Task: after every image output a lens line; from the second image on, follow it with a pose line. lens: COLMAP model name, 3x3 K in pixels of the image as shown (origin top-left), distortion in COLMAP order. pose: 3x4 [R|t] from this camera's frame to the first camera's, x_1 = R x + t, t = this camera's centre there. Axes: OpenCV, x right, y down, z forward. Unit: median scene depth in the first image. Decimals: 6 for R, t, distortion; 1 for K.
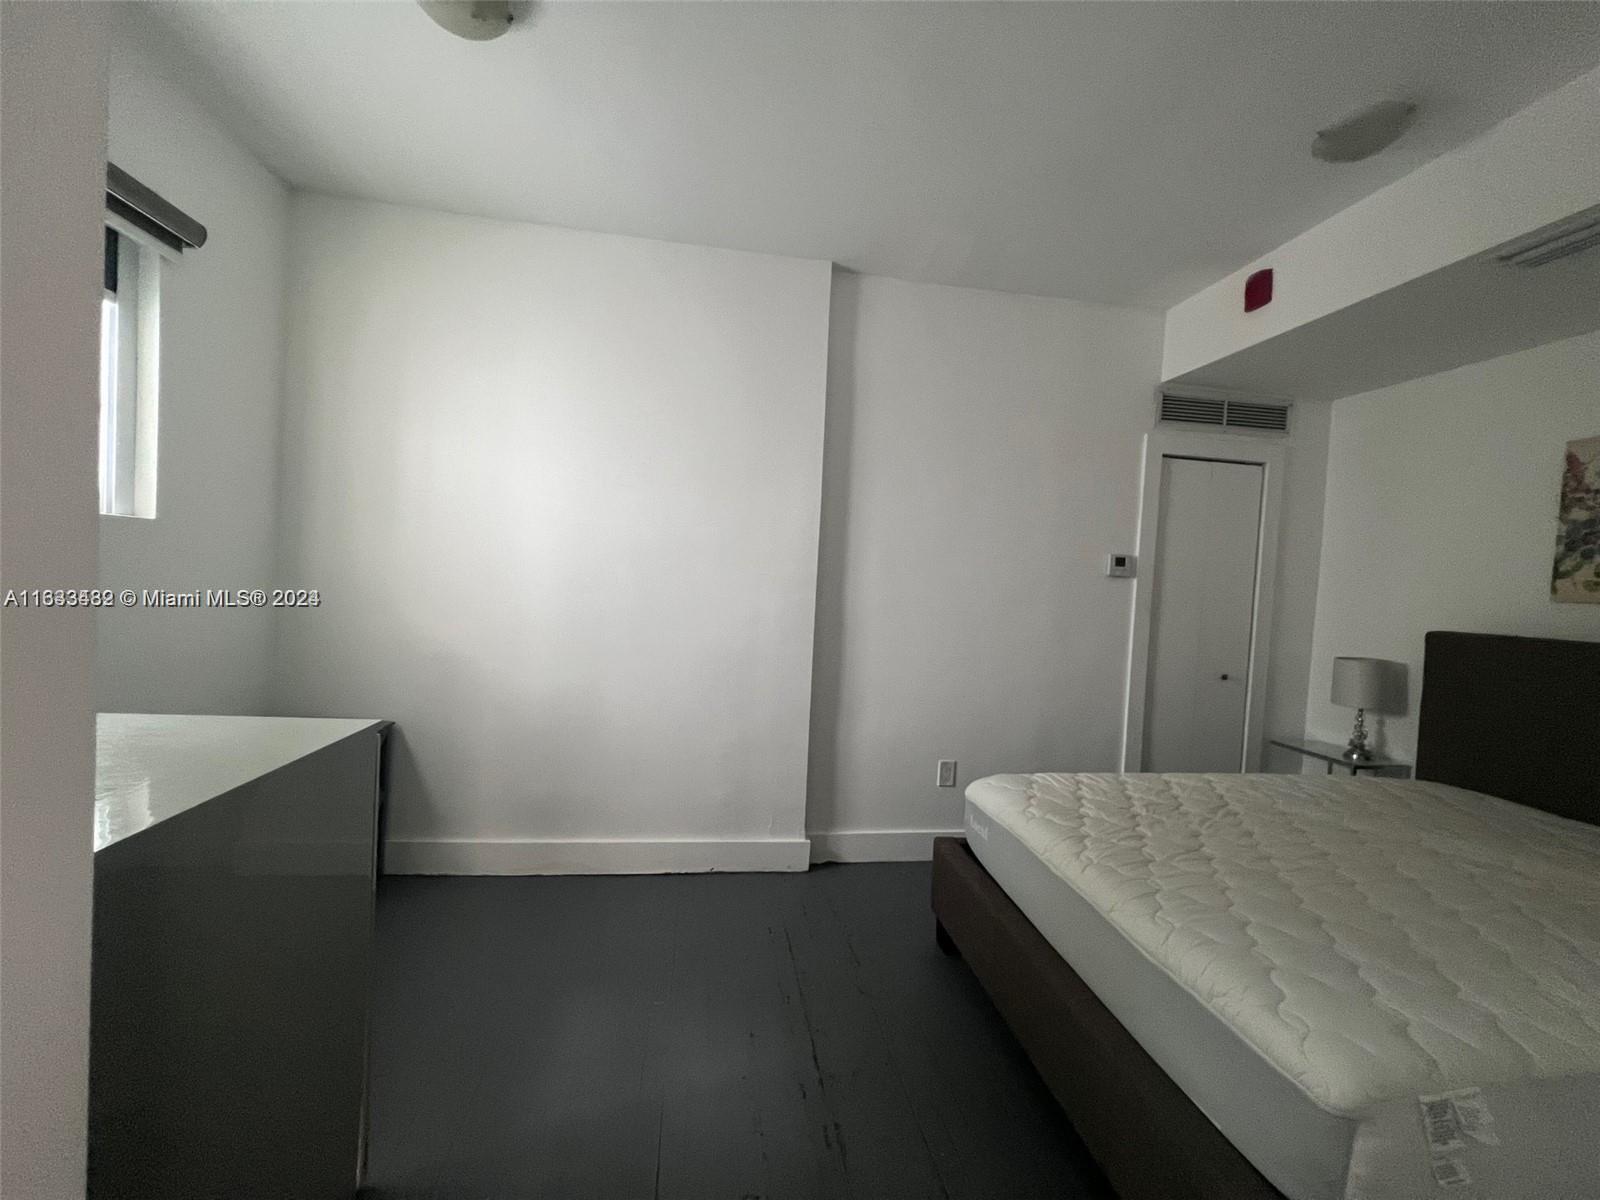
lens RADIAL K [[646.4, 0, 805.0], [0, 646.4, 597.2], [0, 0, 1]] dist [0.004349, 0.000089]
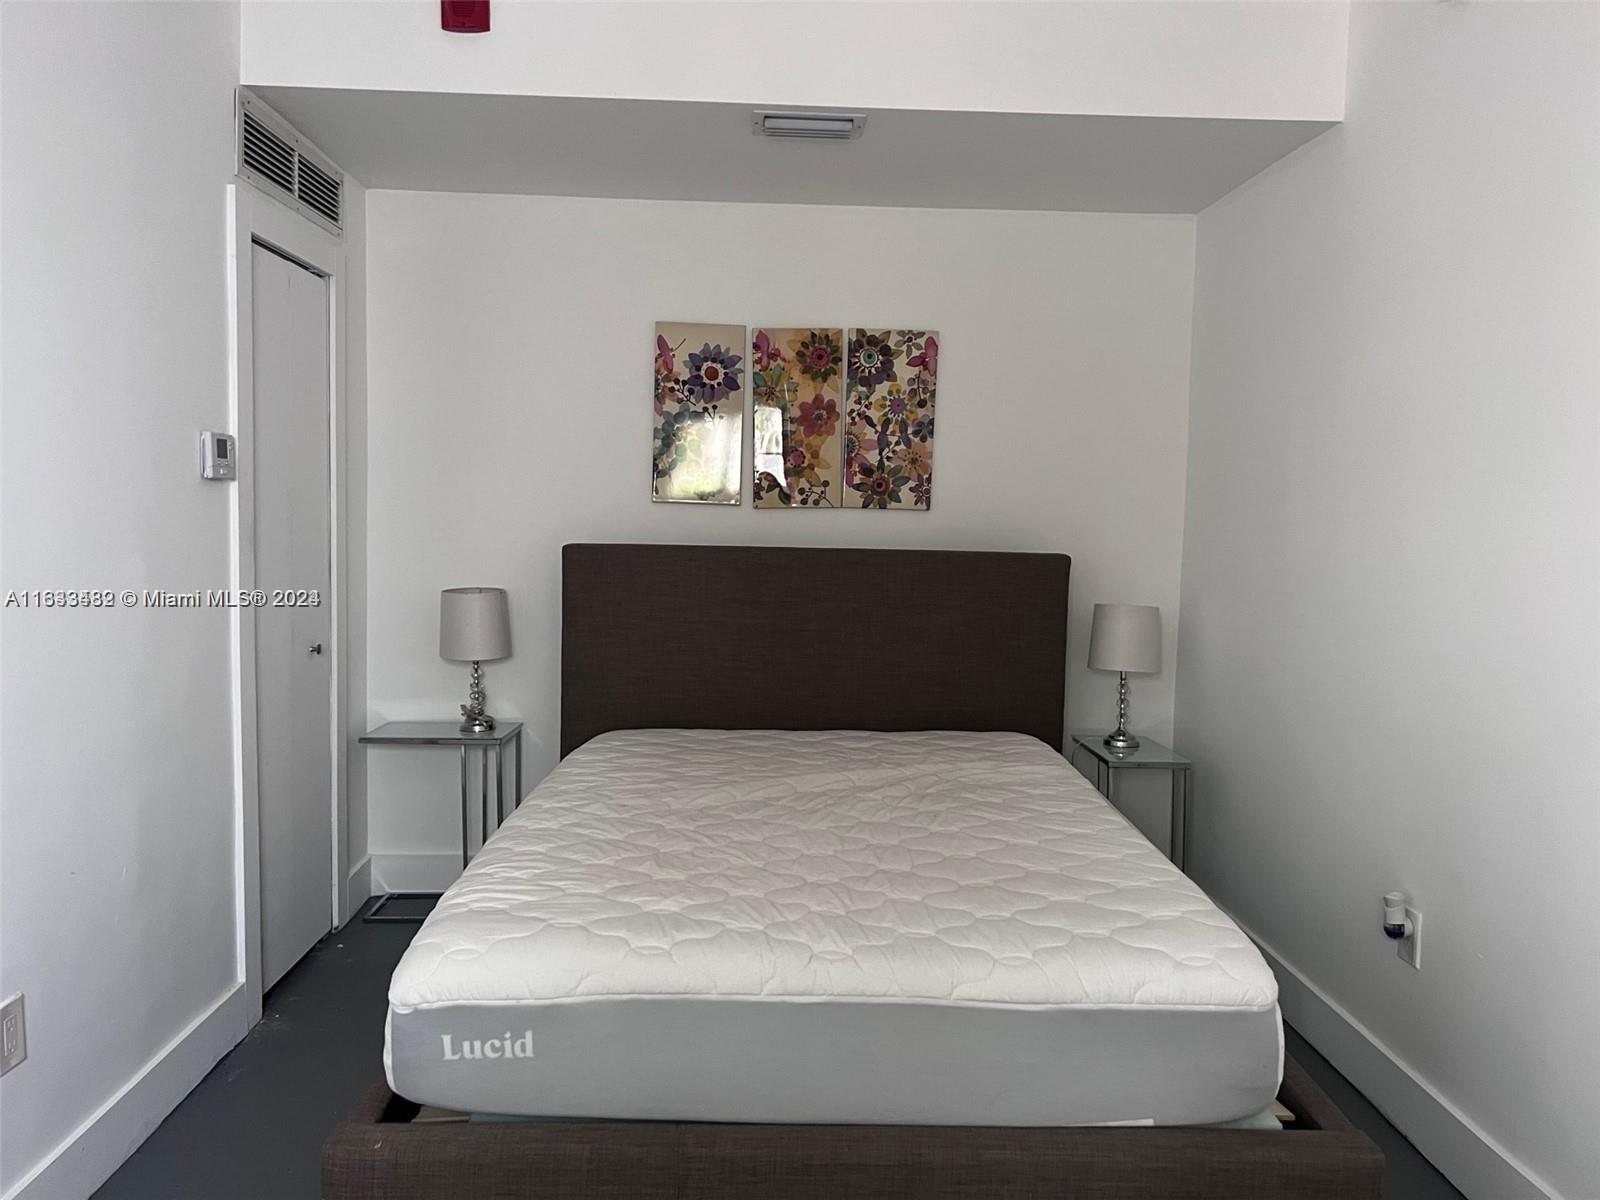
lens RADIAL K [[1191.4, 0, 801.4], [0, 1191.4, 601.8], [0, 0, 1]] dist [0.033611, -0.029761]
pose [[0.129895, -0.125614, 0.983539, -0.459258], [0.018279, 0.992078, 0.124290, -0.058681], [-0.991359, 0.001834, 0.131162, 0.588048]]
